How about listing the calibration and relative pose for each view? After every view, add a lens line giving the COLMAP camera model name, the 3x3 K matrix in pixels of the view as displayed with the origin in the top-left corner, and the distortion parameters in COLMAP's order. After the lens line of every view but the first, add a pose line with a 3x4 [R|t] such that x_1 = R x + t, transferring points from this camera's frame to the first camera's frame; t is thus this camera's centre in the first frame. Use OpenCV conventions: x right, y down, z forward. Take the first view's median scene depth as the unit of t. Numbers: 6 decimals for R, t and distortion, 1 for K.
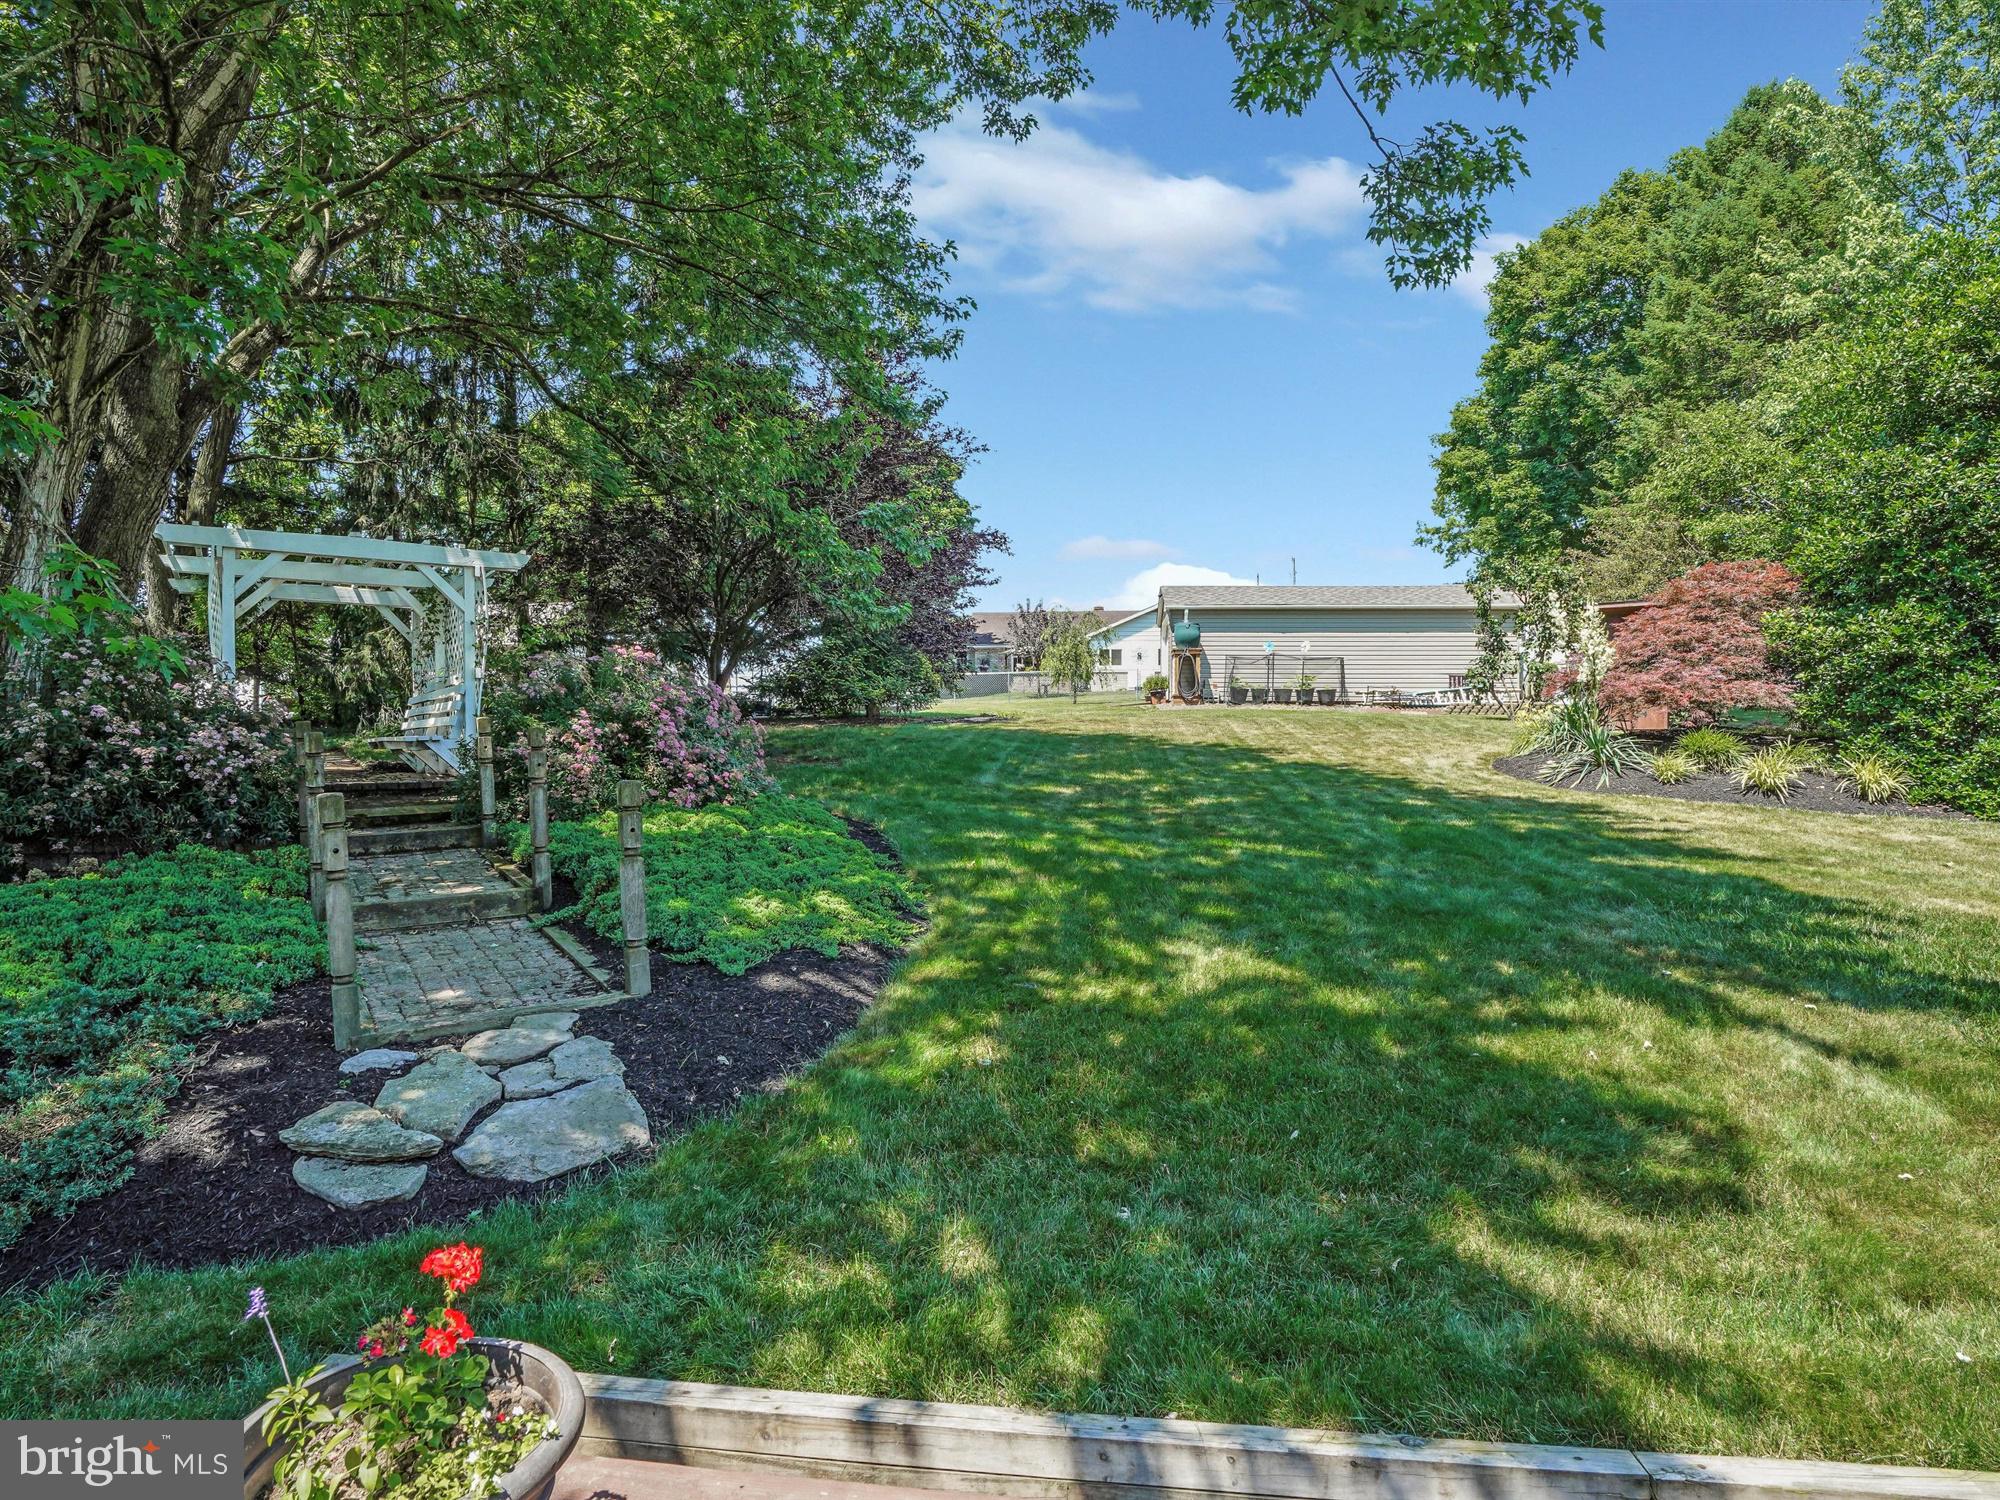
lens RADIAL K [[1026.2, 0, 1000.0], [0, 1026.2, 750.0], [0, 0, 1]] dist [-0.059619, 0.000157]
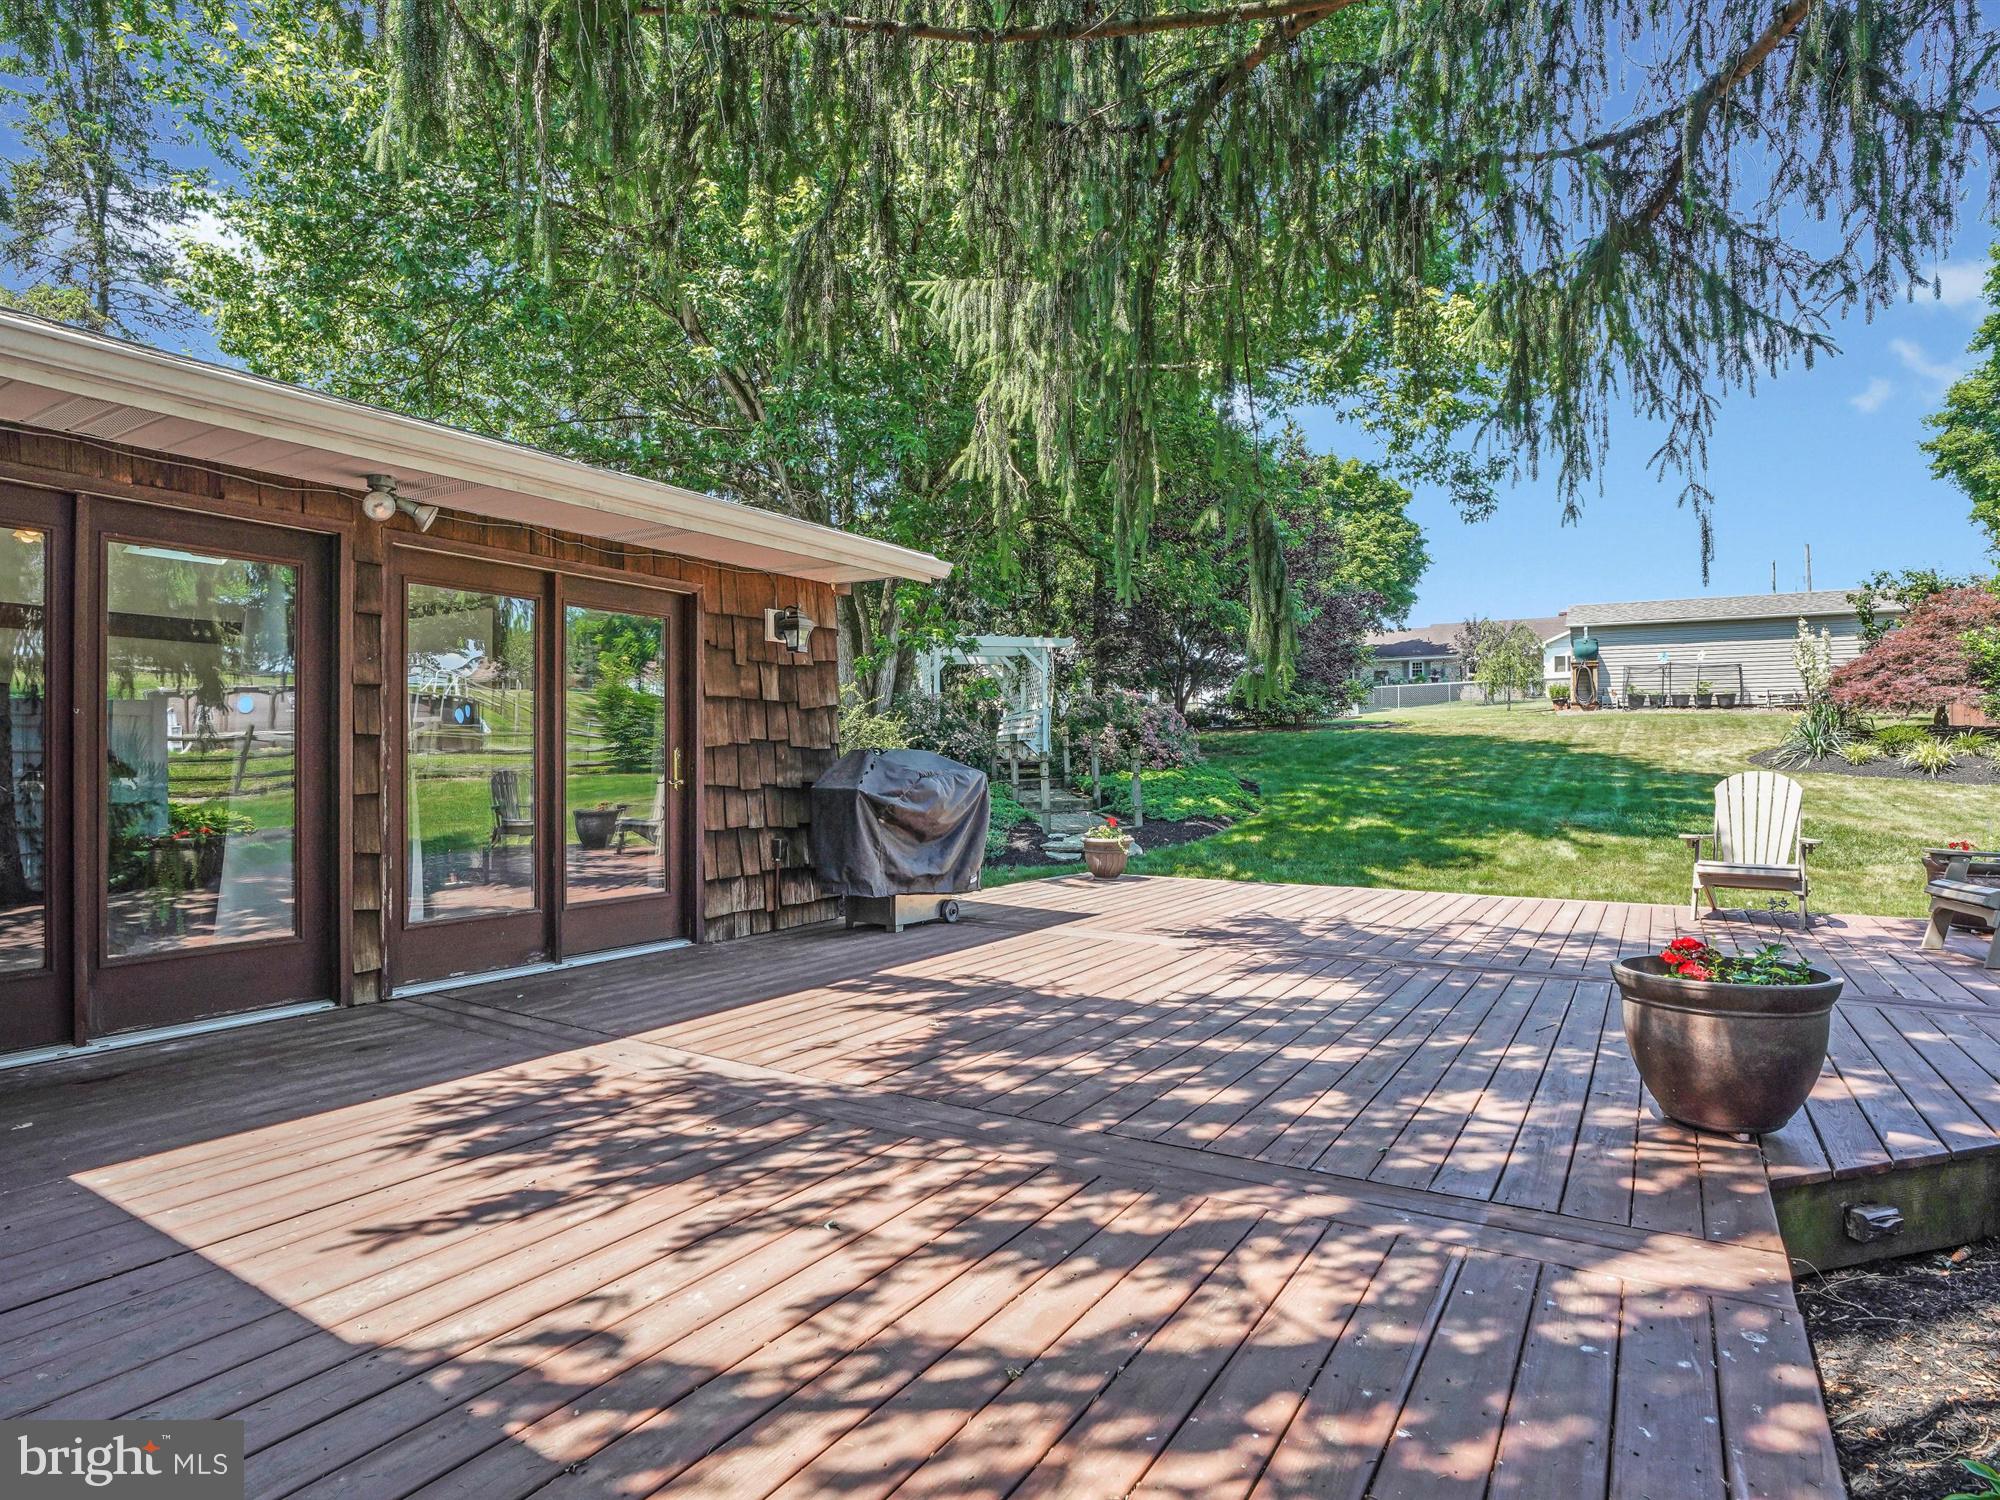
lens RADIAL K [[1063.7, 0, 1000.0], [0, 1063.7, 750.0], [0, 0, 1]] dist [-0.033284, 0.000930]
pose [[0.898139, -0.004709, -0.439687, 0.244787], [-0.000142, 0.999940, -0.010999, 0.028371], [0.439712, 0.009941, 0.898084, -0.748756]]
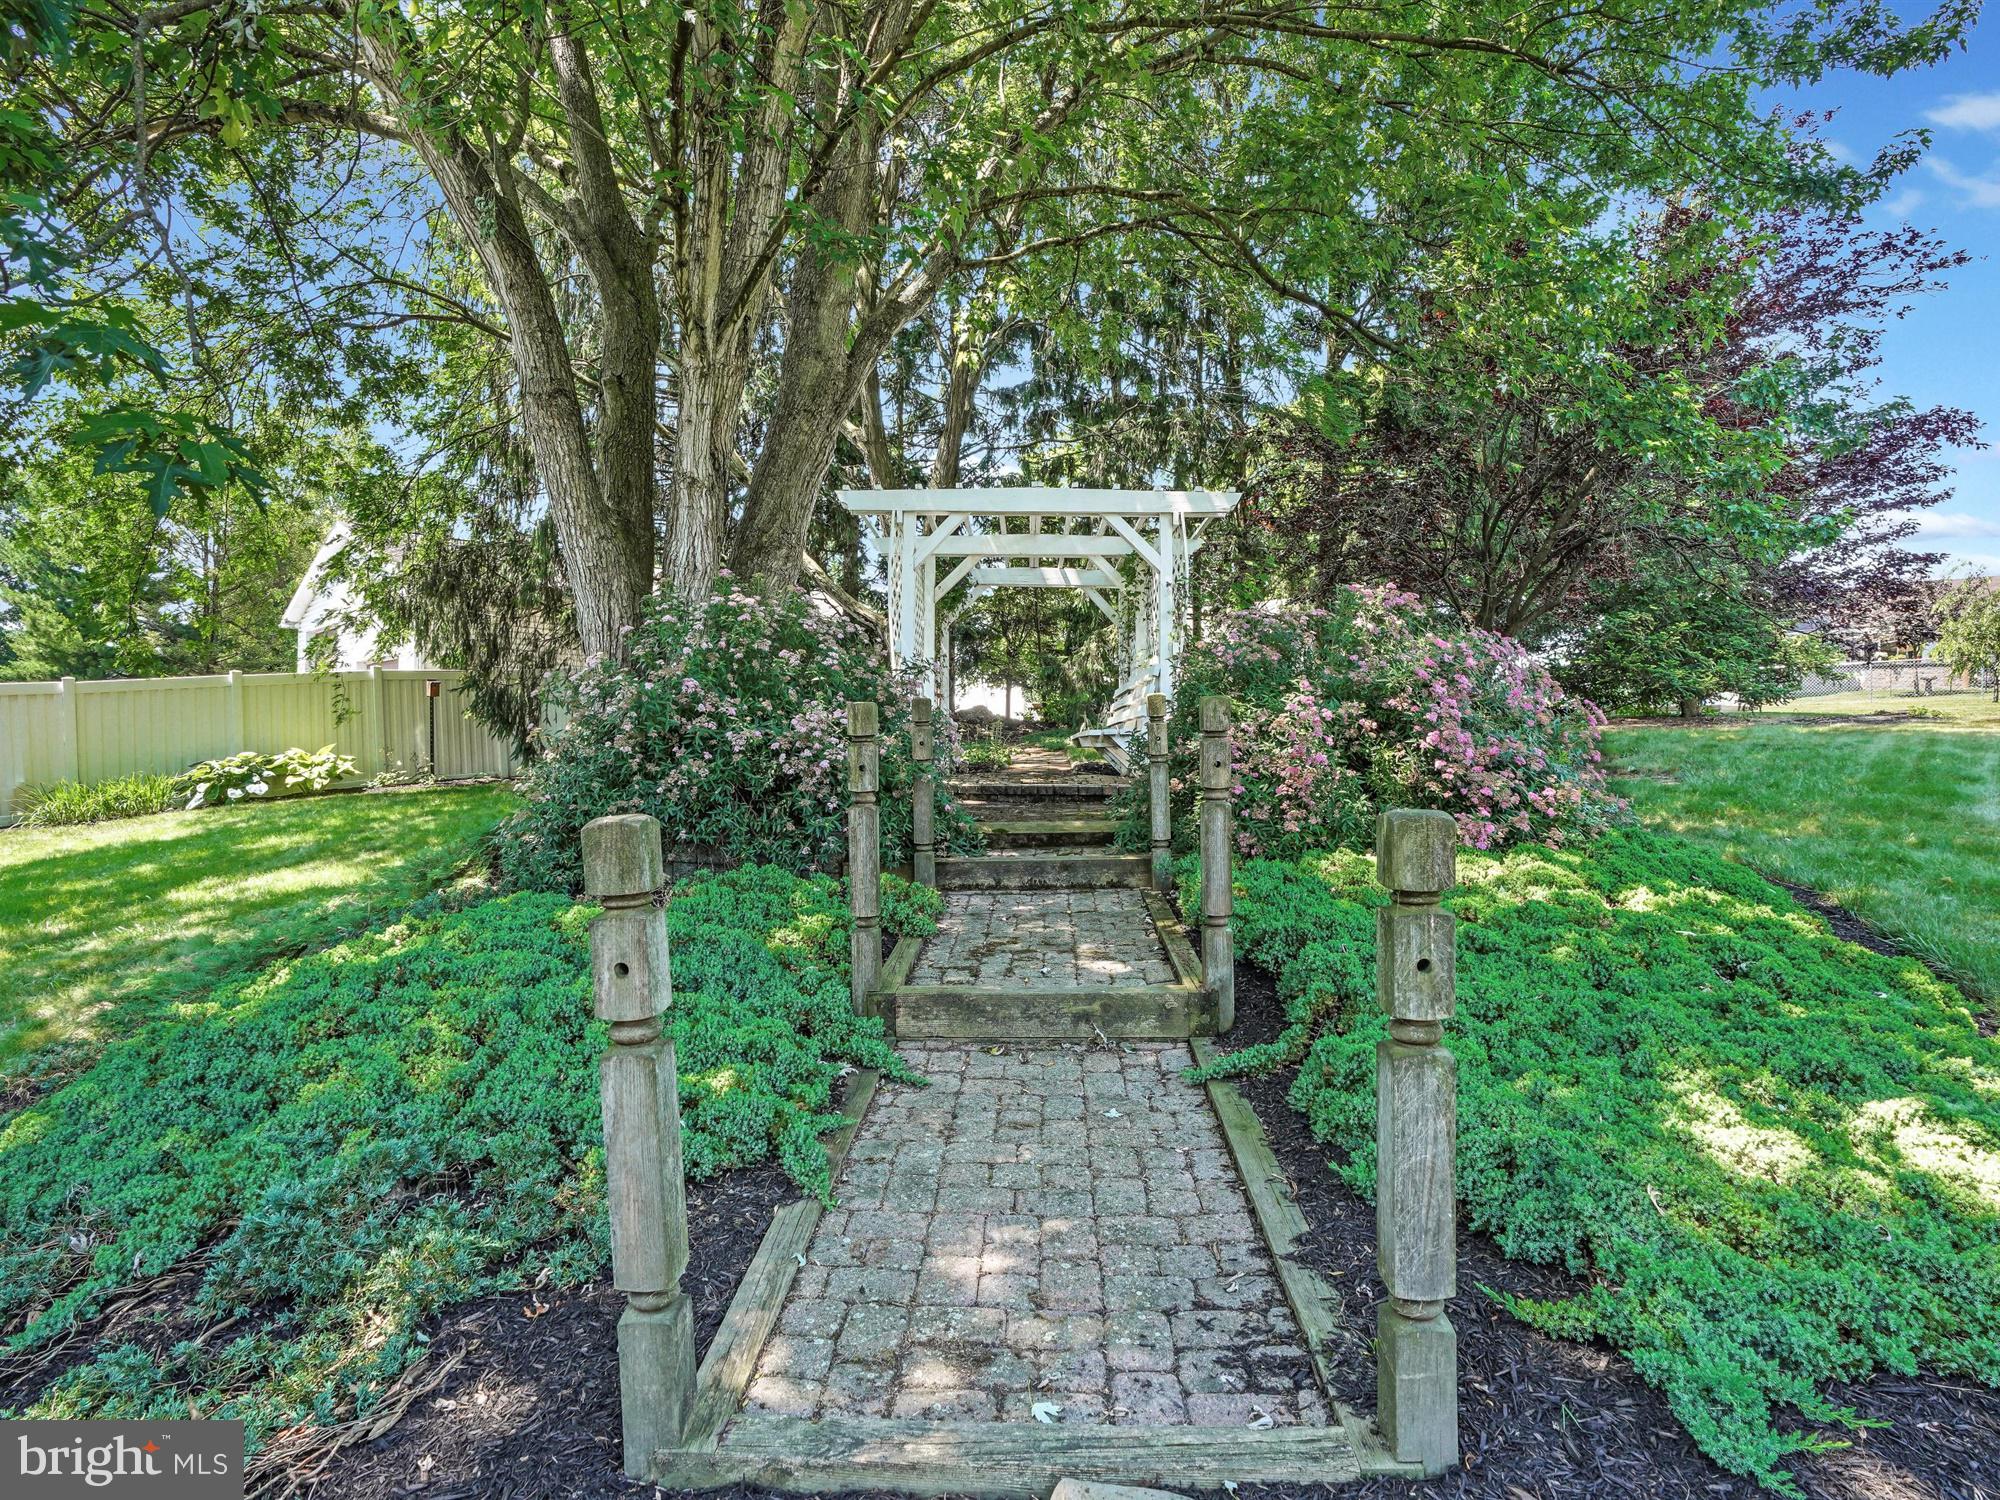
lens RADIAL K [[1063.7, 0, 1000.0], [0, 1063.7, 750.0], [0, 0, 1]] dist [-0.033284, 0.000930]
pose [[0.779164, 0.012476, -0.626695, -0.107802], [-0.017878, 0.999837, -0.002323, 0.005781], [0.626565, 0.013015, 0.779261, 0.275930]]
